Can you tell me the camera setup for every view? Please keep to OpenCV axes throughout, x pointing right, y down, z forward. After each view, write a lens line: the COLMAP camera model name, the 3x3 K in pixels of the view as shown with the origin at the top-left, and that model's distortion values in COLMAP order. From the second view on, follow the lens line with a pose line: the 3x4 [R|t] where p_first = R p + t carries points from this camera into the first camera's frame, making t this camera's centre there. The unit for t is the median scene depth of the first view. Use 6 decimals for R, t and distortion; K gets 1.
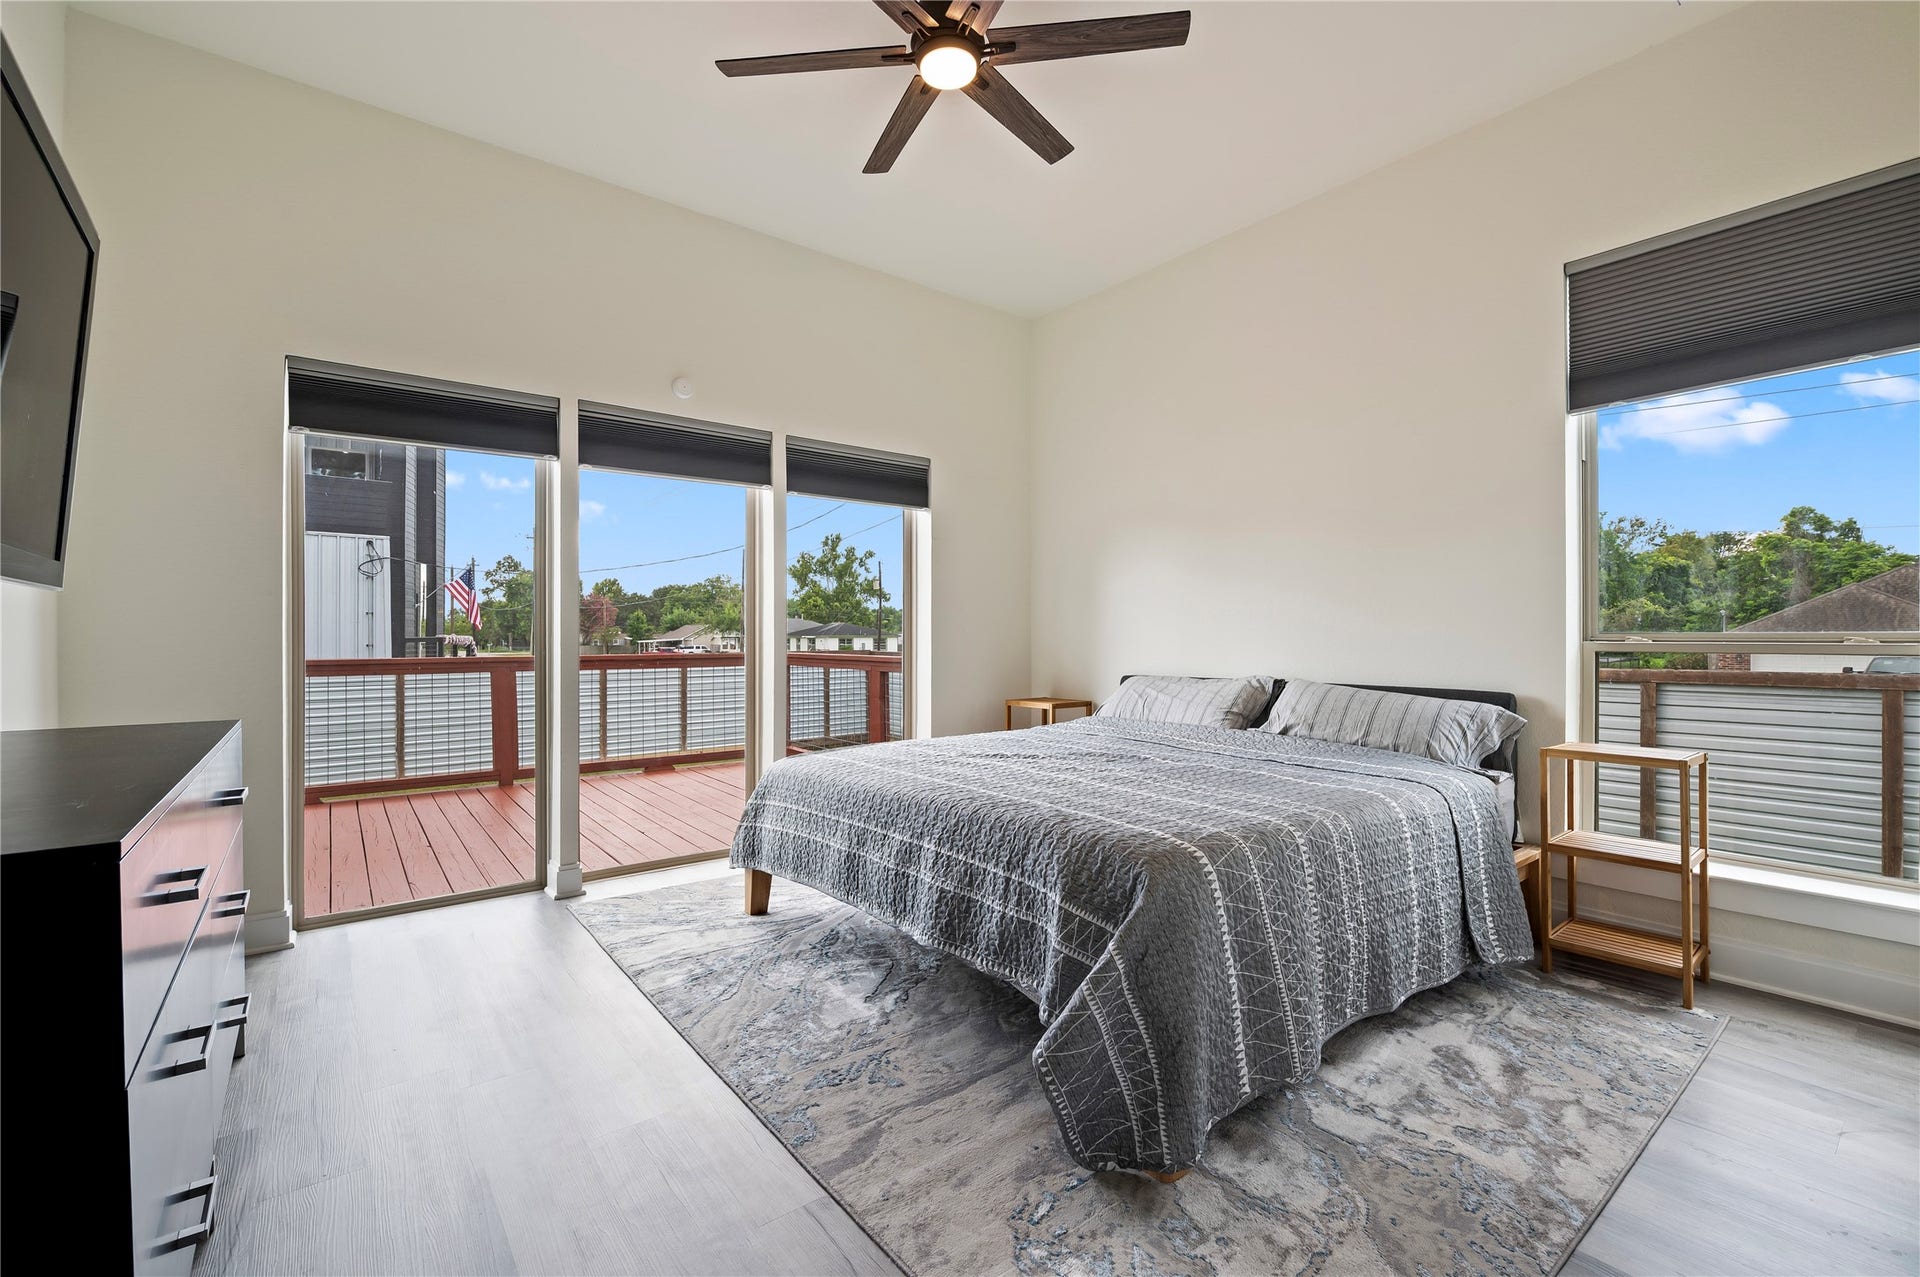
lens RADIAL K [[815.3, 0, 960.4], [0, 815.3, 635.9], [0, 0, 1]] dist [-0.016045, -0.000352]
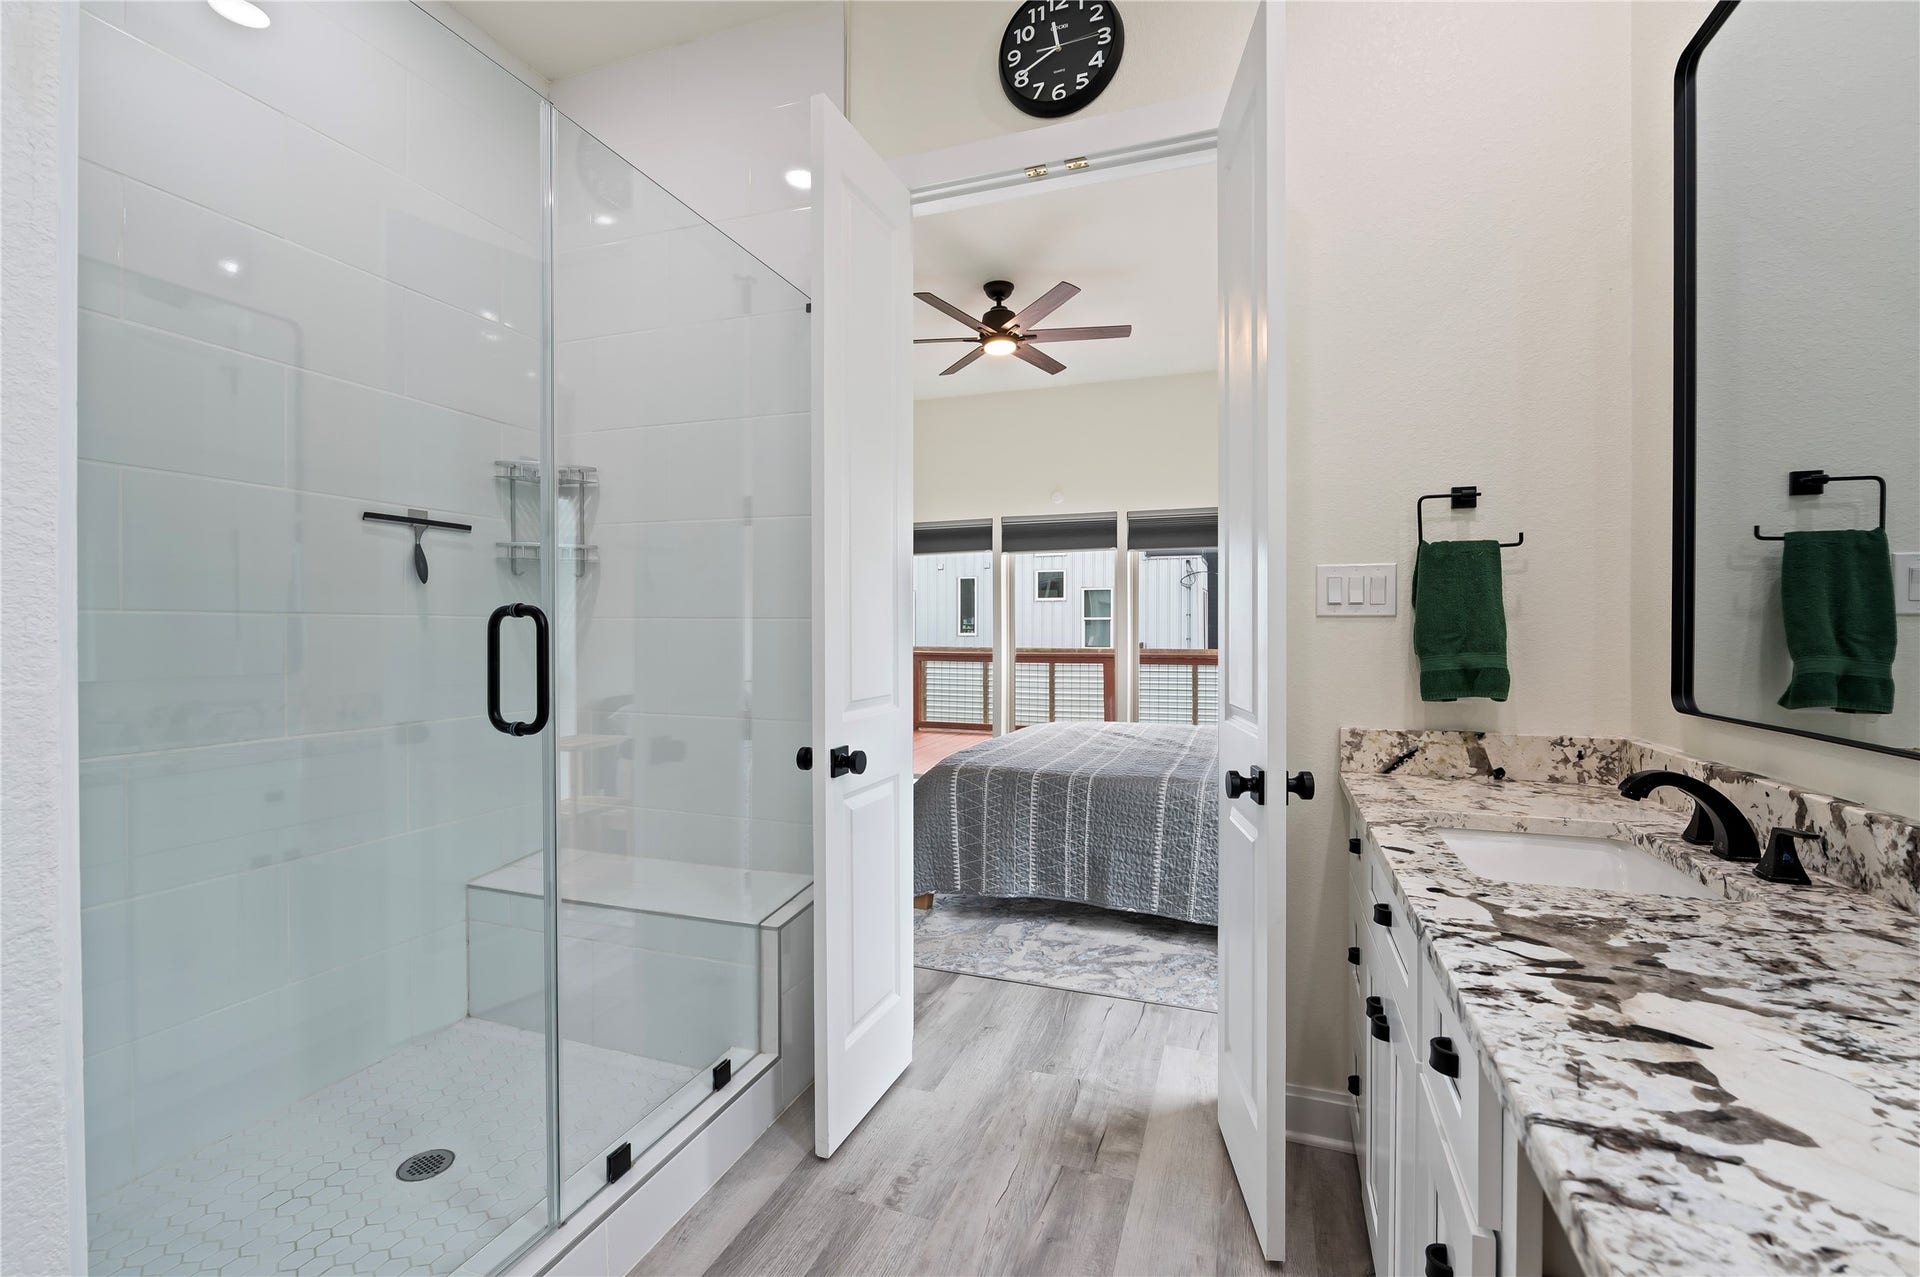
lens RADIAL K [[815.3, 0, 979.3], [0, 815.3, 630.4], [0, 0, 1]] dist [-0.016045, -0.000352]
pose [[0.539940, 0.002051, -0.841701, 1.731226], [0.002778, 0.999987, 0.004219, -0.076825], [0.841699, -0.004617, 0.539928, -0.046593]]
